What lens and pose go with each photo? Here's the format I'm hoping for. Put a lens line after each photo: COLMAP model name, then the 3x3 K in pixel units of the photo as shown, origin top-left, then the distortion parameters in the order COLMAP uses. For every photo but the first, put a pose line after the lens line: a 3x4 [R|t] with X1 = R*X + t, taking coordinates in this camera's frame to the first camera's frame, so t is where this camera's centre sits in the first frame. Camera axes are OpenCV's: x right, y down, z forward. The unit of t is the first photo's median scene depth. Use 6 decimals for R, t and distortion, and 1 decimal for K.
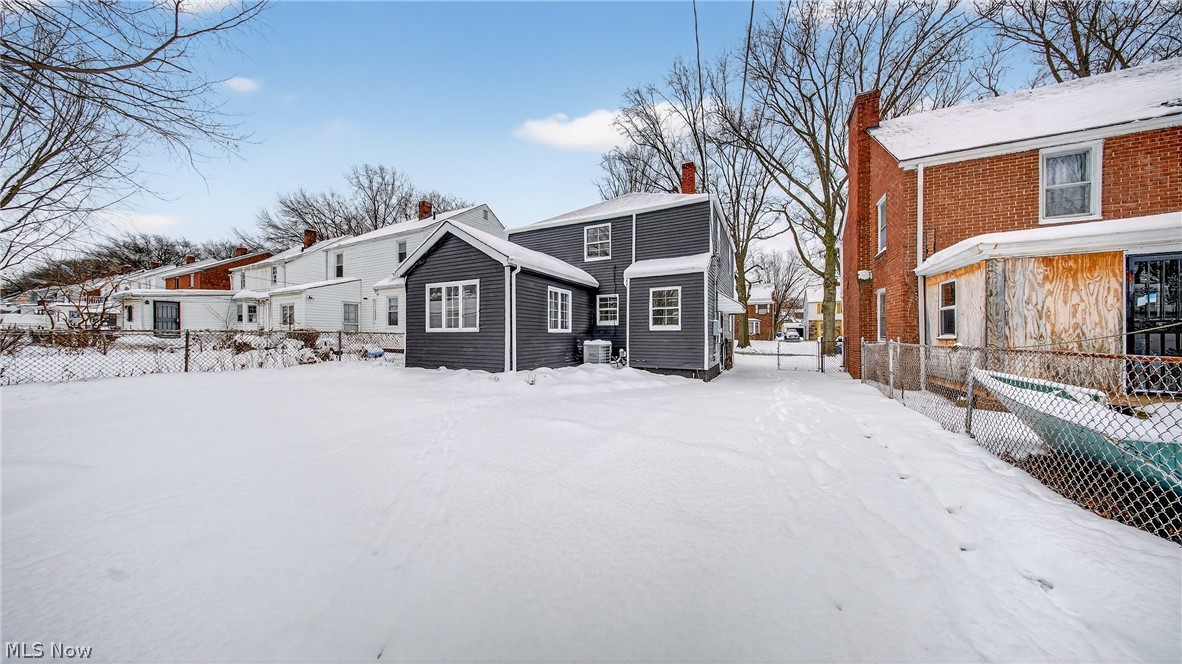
lens RADIAL K [[356.3, 0, 567.5], [0, 356.3, 323.7], [0, 0, 1]] dist [-0.004922, -0.000114]
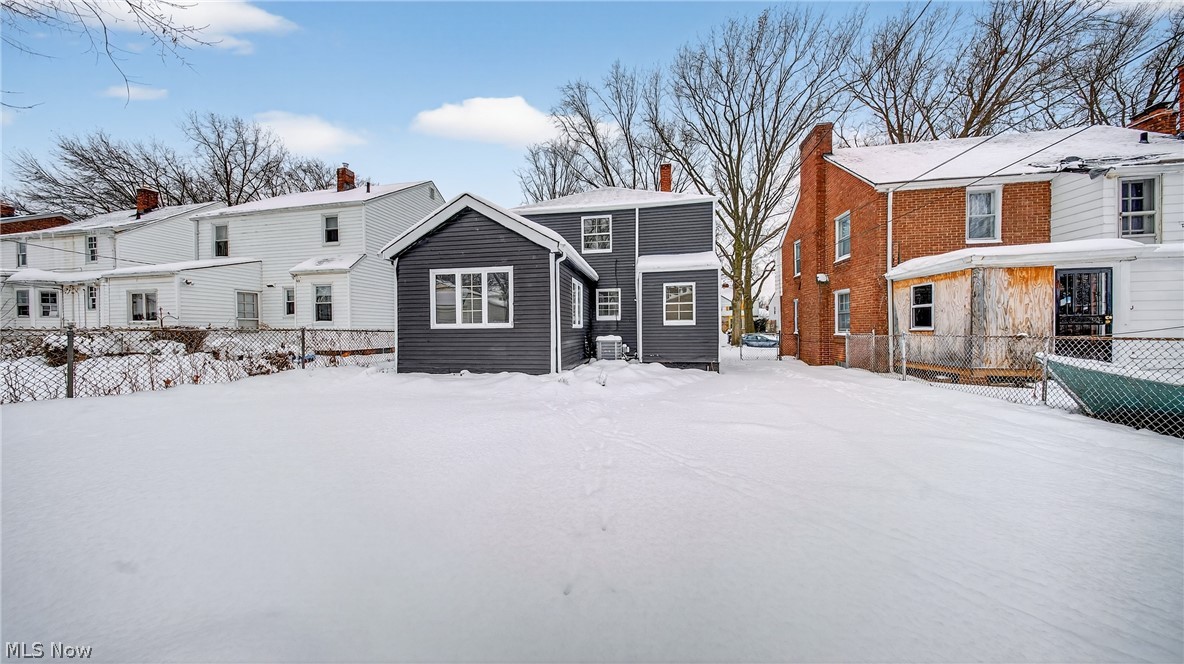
lens RADIAL K [[356.9, 0, 568.5], [0, 356.9, 323.7], [0, 0, 1]] dist [-0.004922, -0.000114]
pose [[0.952165, -0.003602, 0.305563, -0.328481], [0.000097, 0.999934, 0.011485, 0.002640], [-0.305584, -0.010906, 0.952103, 0.122126]]
